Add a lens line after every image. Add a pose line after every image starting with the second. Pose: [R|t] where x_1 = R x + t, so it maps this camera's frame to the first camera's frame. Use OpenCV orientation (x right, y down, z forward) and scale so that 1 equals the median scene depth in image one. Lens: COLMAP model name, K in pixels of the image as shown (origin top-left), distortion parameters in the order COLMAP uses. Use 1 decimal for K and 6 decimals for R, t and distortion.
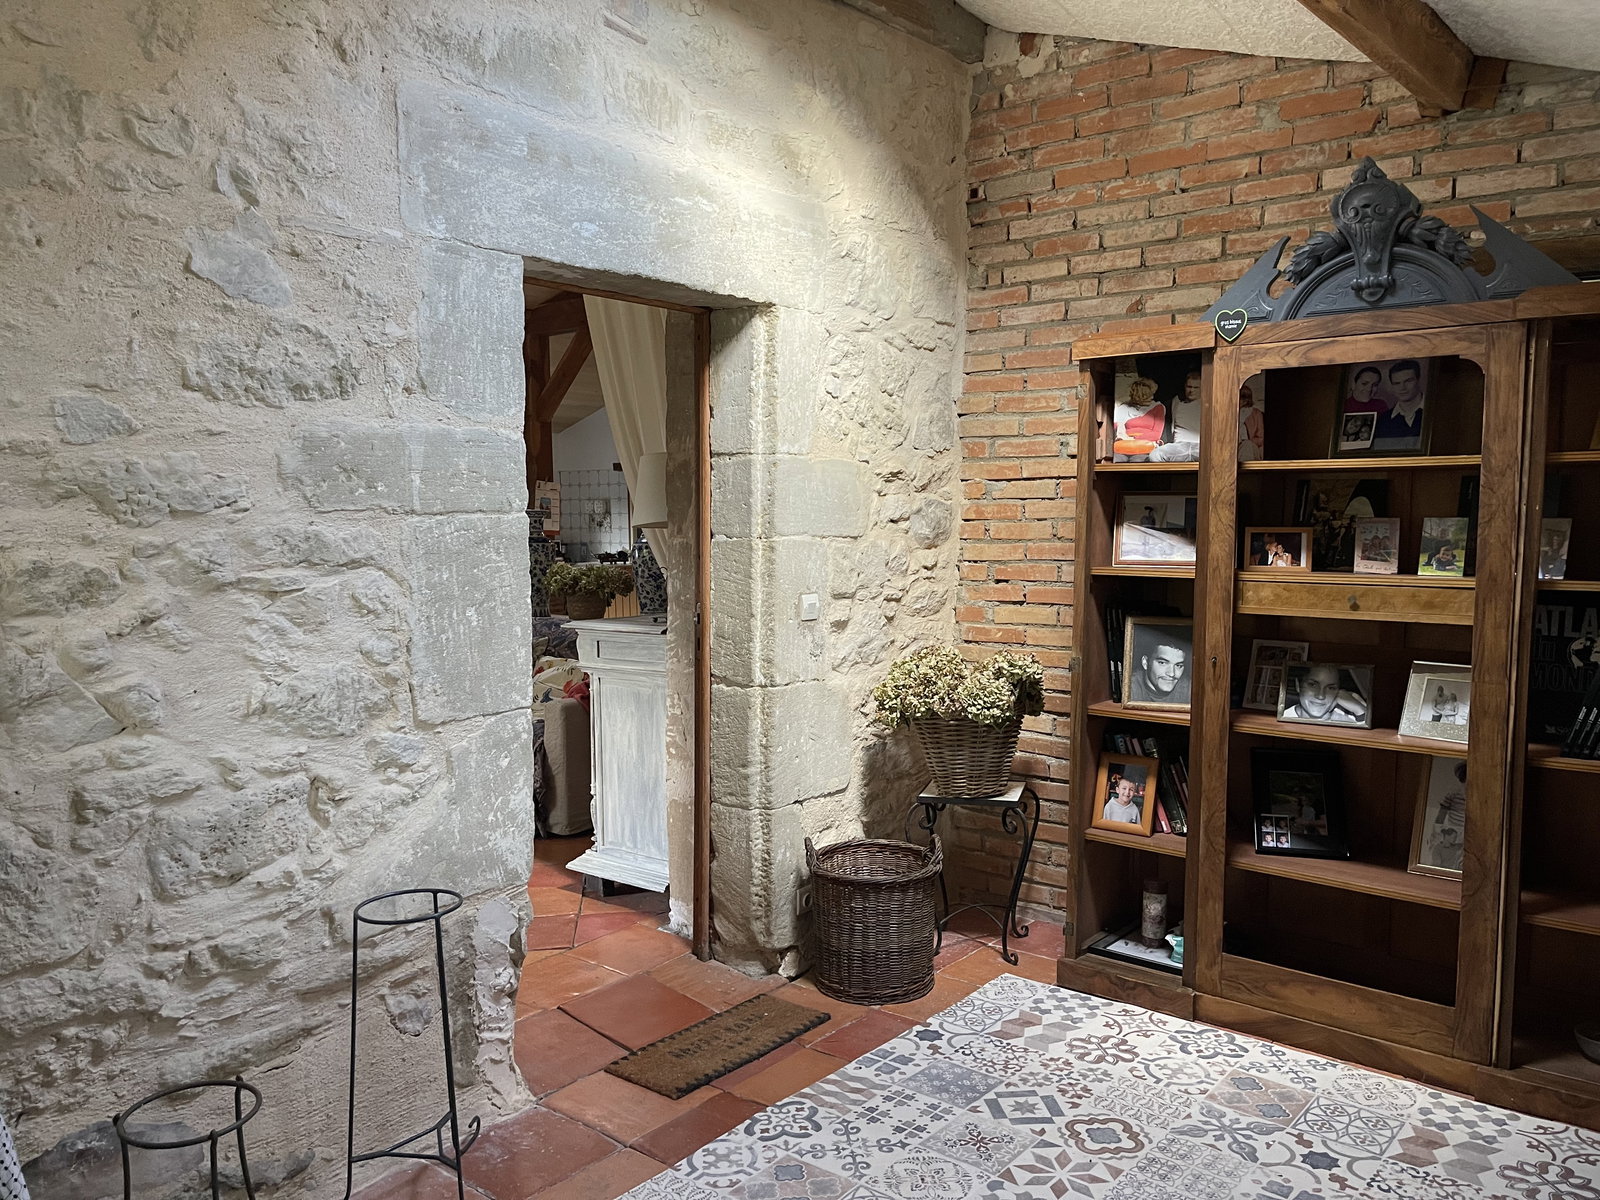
lens RADIAL K [[1204.0, 0, 795.9], [0, 1204.0, 610.2], [0, 0, 1]] dist [0.076096, -0.111513]
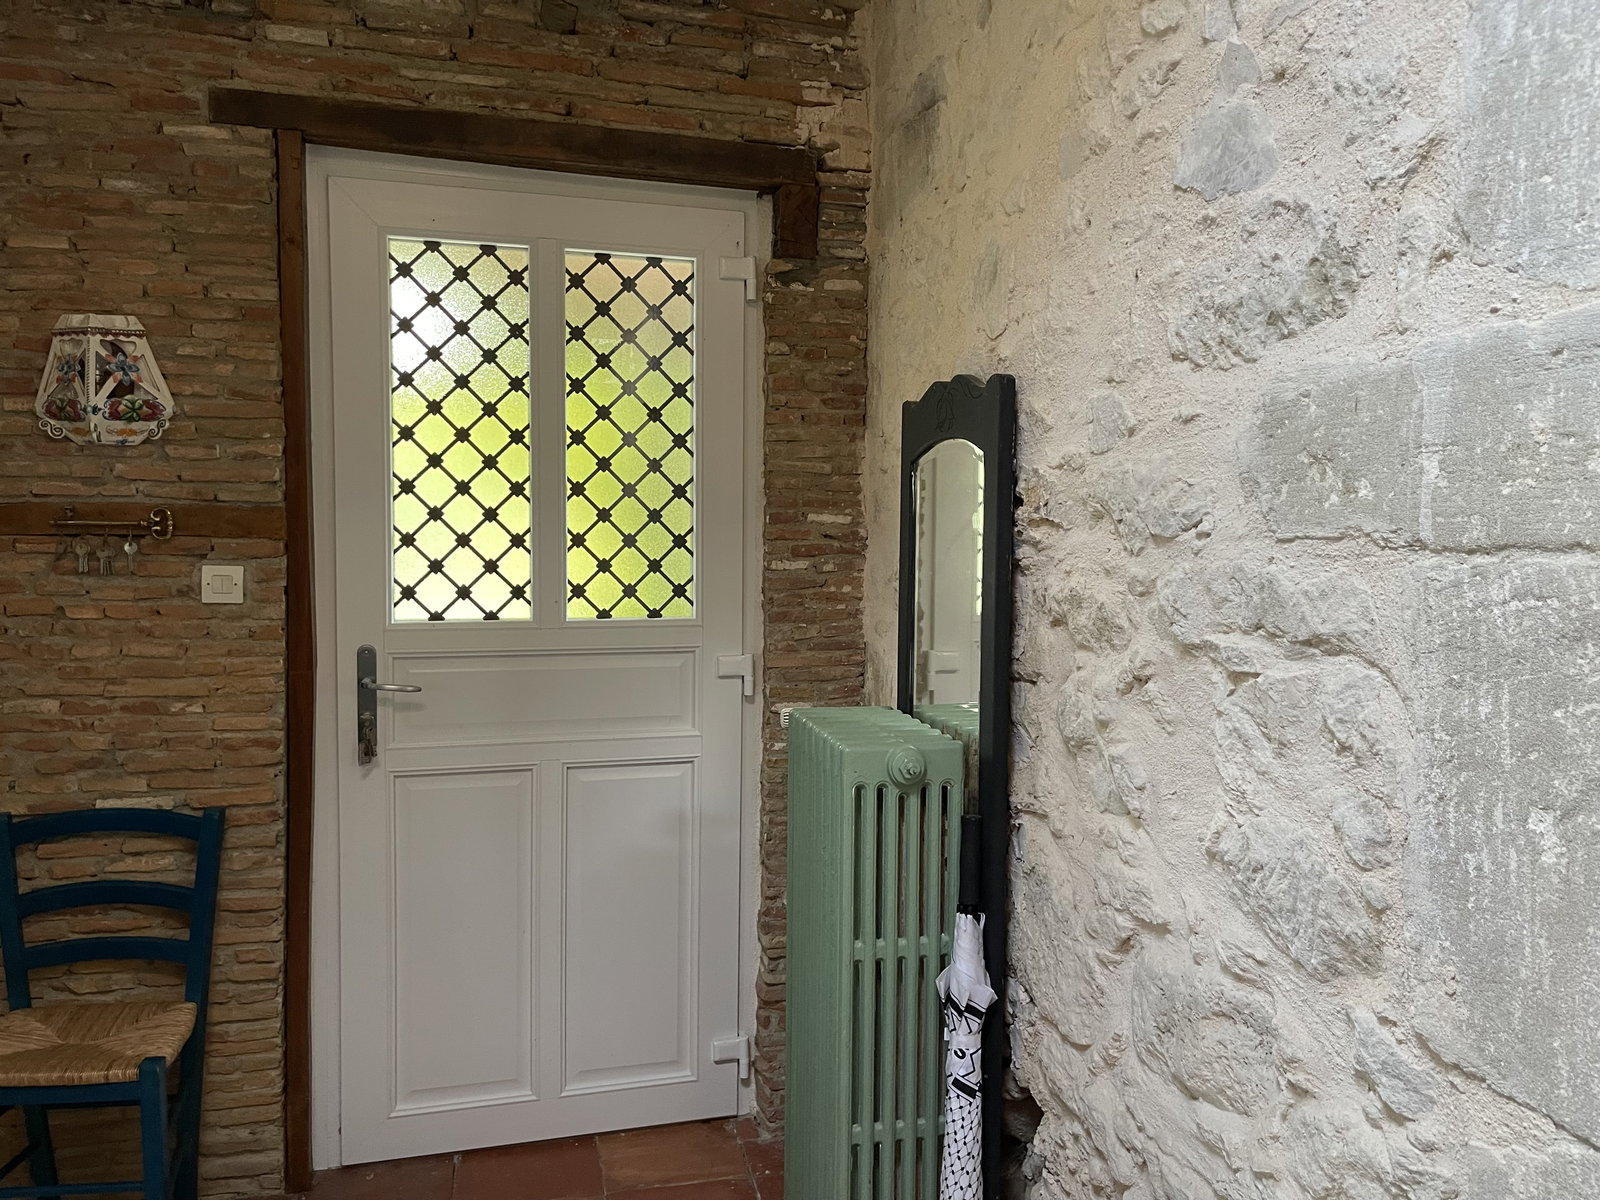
lens RADIAL K [[1204.0, 0, 795.9], [0, 1204.0, 610.2], [0, 0, 1]] dist [0.076096, -0.111513]
pose [[-0.617586, 0.055642, -0.784532, 0.170192], [-0.071737, 0.989351, 0.126639, -0.103042], [0.783225, 0.134490, -0.607018, 1.164369]]
